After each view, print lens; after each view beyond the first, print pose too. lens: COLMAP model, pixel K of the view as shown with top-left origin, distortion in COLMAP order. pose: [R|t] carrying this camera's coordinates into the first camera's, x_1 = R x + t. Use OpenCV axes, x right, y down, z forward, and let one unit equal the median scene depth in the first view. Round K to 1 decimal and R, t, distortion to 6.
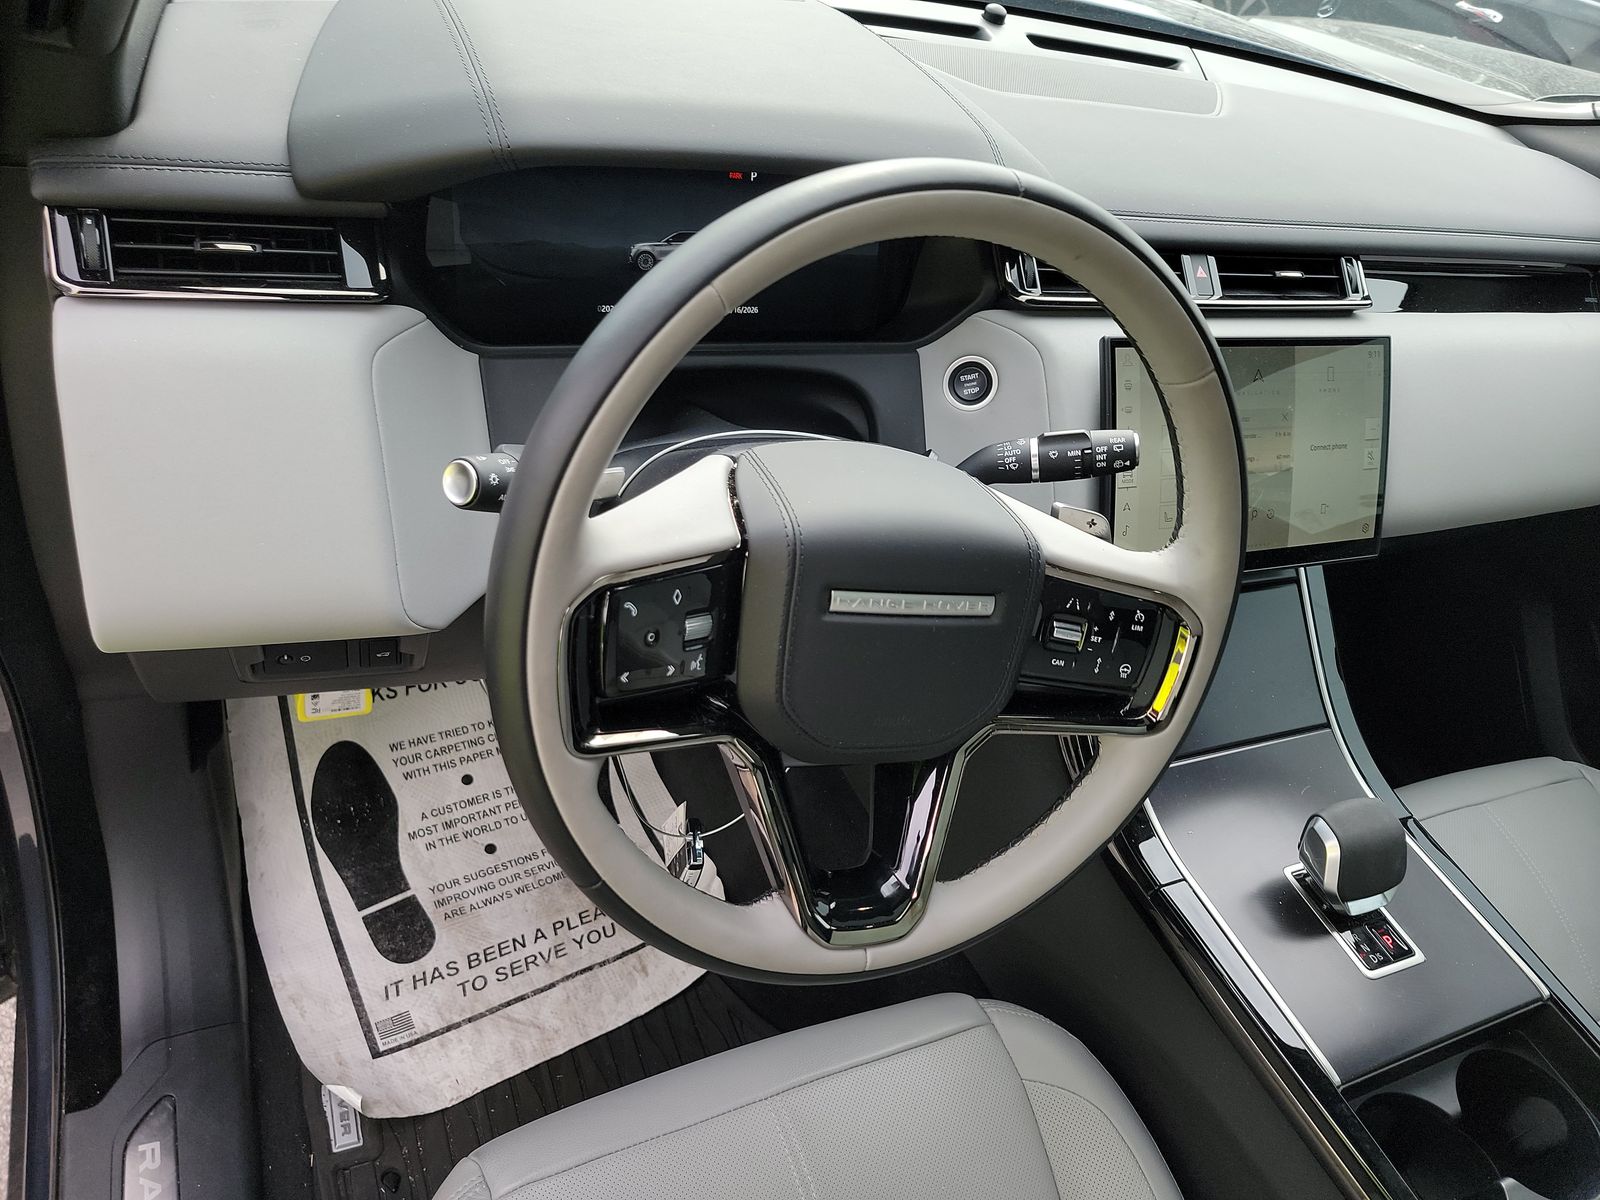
lens RADIAL K [[1115.5, 0, 841.9], [0, 1115.5, 595.8], [0, 0, 1]] dist [0.077478, -0.073942]
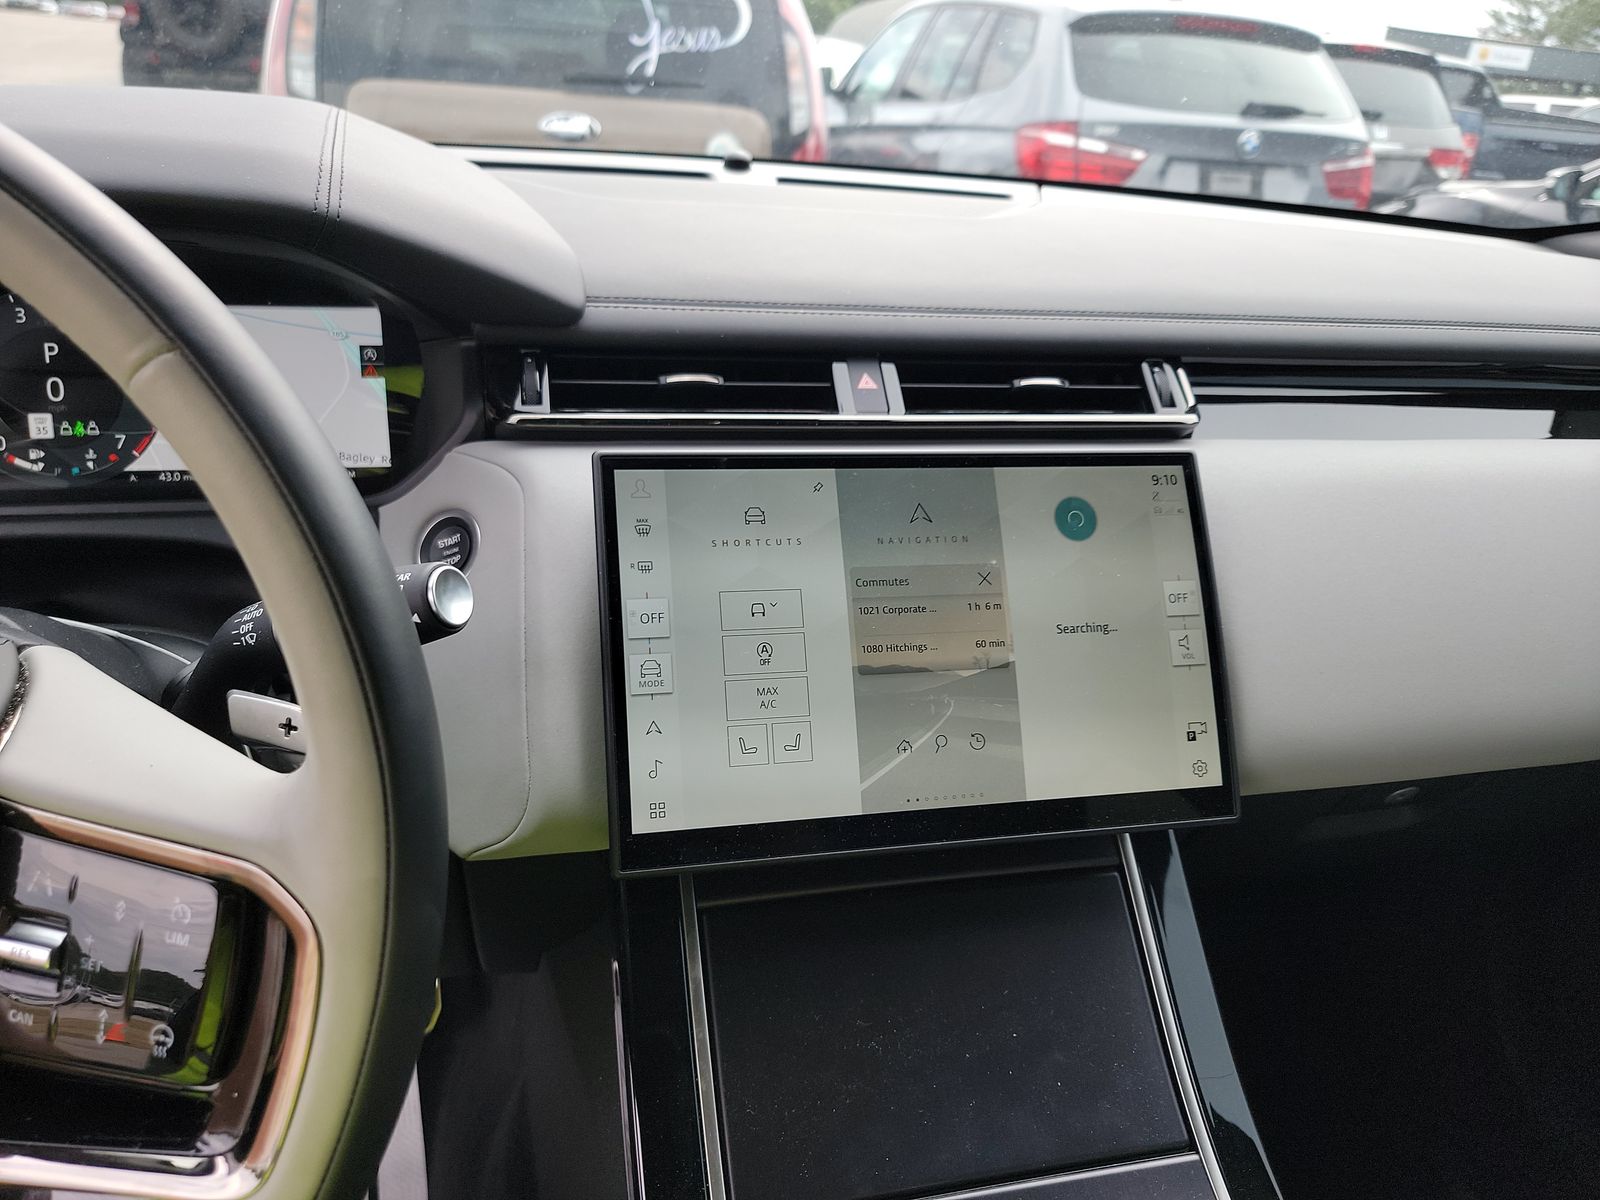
lens RADIAL K [[1115.5, 0, 841.9], [0, 1115.5, 595.8], [0, 0, 1]] dist [0.077478, -0.073942]
pose [[0.972617, -0.068777, -0.222005, 0.433259], [0.003077, 0.958938, -0.283599, 0.018227], [0.232394, 0.275150, 0.932891, 0.412772]]
